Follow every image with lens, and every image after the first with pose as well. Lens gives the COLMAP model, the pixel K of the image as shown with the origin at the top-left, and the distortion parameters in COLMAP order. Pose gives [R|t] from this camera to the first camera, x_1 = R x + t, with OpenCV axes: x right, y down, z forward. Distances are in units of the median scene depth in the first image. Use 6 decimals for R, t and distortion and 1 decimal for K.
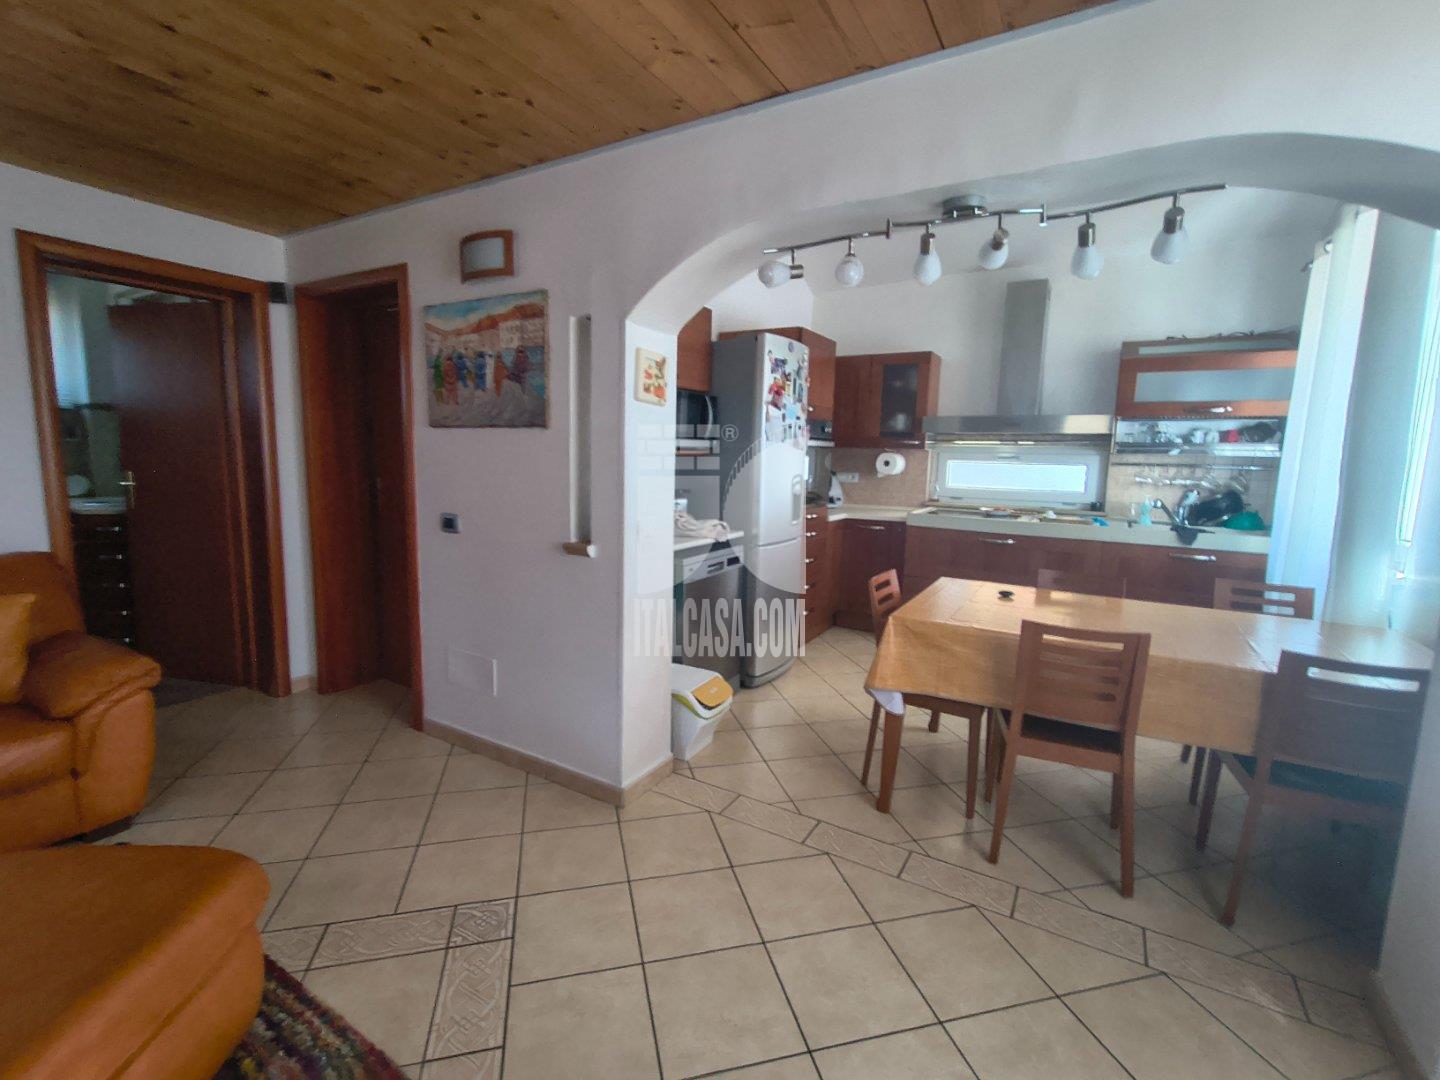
lens RADIAL K [[647.1, 0, 716.8], [0, 647.1, 540.7], [0, 0, 1]] dist [-0.005849, 0.002377]
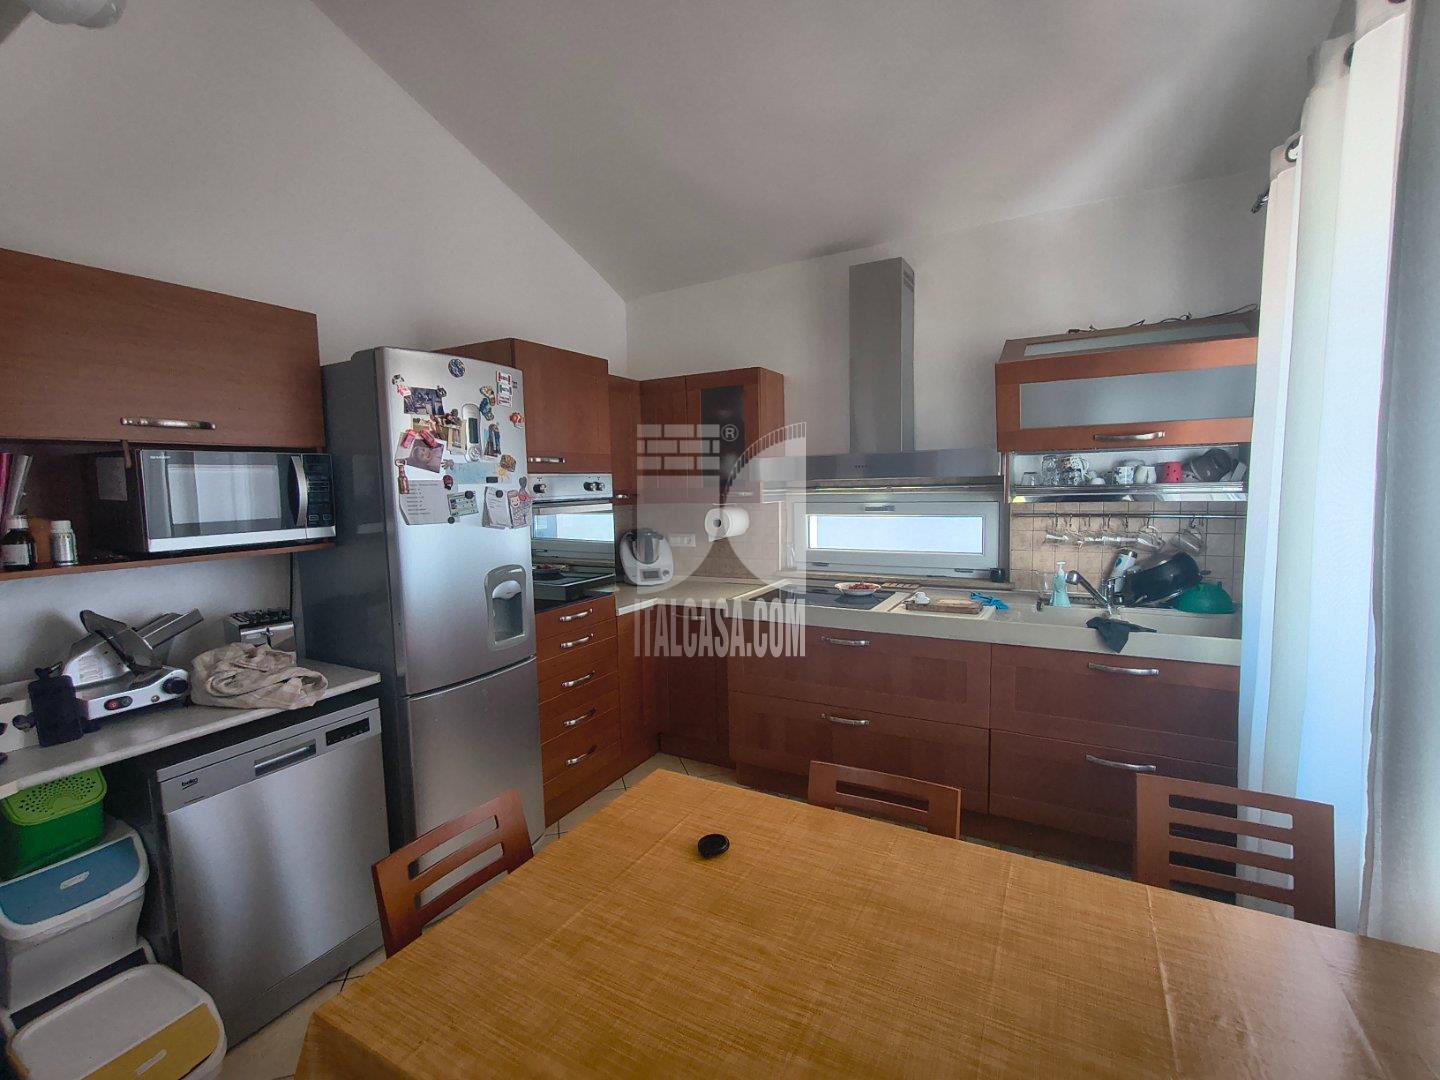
lens RADIAL K [[647.1, 0, 722.5], [0, 647.1, 538.4], [0, 0, 1]] dist [-0.005849, 0.002377]
pose [[0.998550, -0.049192, 0.021845, 0.313066], [0.050124, 0.997756, -0.044392, -0.087239], [-0.019612, 0.045423, 0.998775, 0.344075]]
